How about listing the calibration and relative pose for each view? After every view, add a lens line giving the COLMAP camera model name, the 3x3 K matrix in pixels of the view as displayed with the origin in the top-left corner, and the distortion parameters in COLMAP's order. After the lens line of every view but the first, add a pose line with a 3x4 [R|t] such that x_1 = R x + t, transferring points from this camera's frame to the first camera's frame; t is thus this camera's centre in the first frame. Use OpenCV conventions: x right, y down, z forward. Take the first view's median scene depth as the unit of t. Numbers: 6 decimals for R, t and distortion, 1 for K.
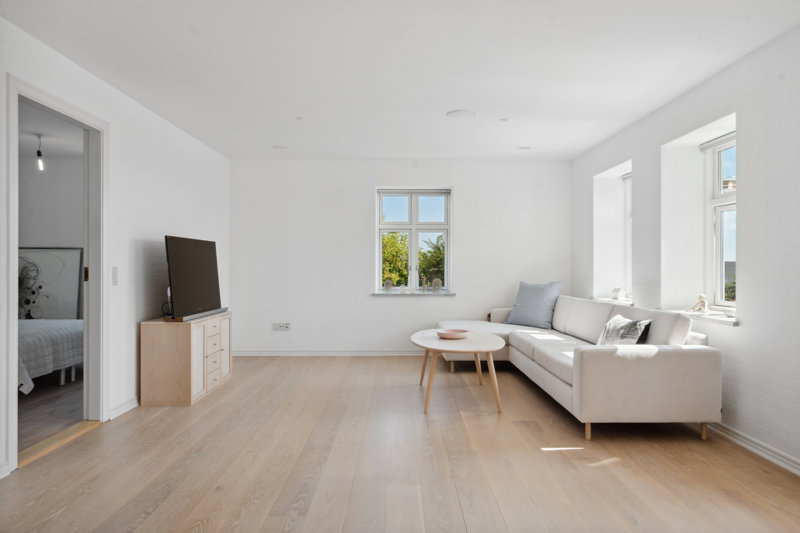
lens RADIAL K [[518.2, 0, 400.0], [0, 518.2, 266.5], [0, 0, 1]] dist [0.005503, 0.001621]
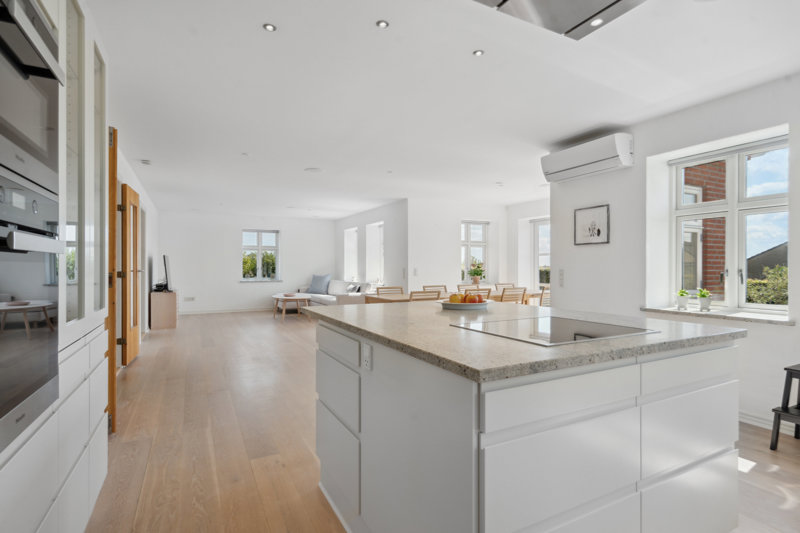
lens RADIAL K [[400.6, 0, 400.0], [0, 400.6, 266.5], [0, 0, 1]] dist [-0.001023, -0.000350]
pose [[0.886108, -0.001114, 0.463478, -0.363403], [0.001255, 0.999999, 0.000005, -0.006214], [-0.463478, 0.000577, 0.886108, -1.078732]]
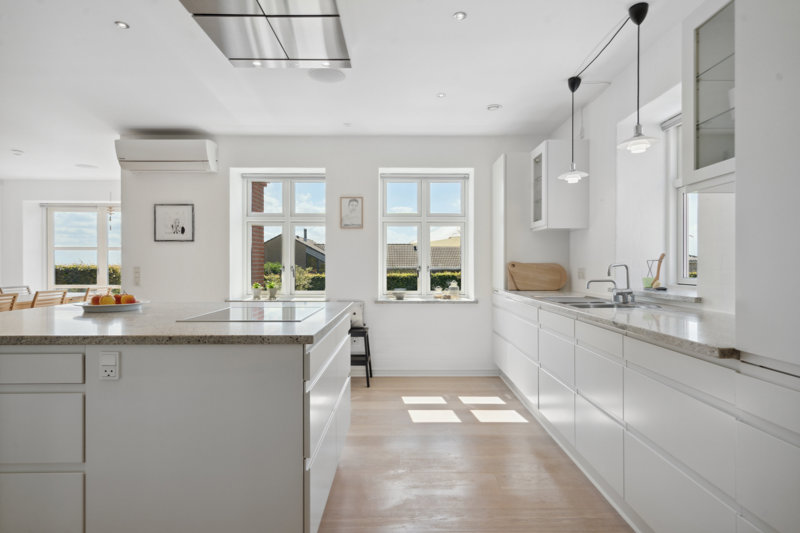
lens RADIAL K [[429.2, 0, 400.0], [0, 429.2, 266.5], [0, 0, 1]] dist [-0.003589, -0.000803]
pose [[0.012726, -0.005884, 0.999902, -0.498674], [-0.001628, 0.999981, 0.005906, -0.006018], [-0.999918, -0.001703, 0.012716, -1.009449]]
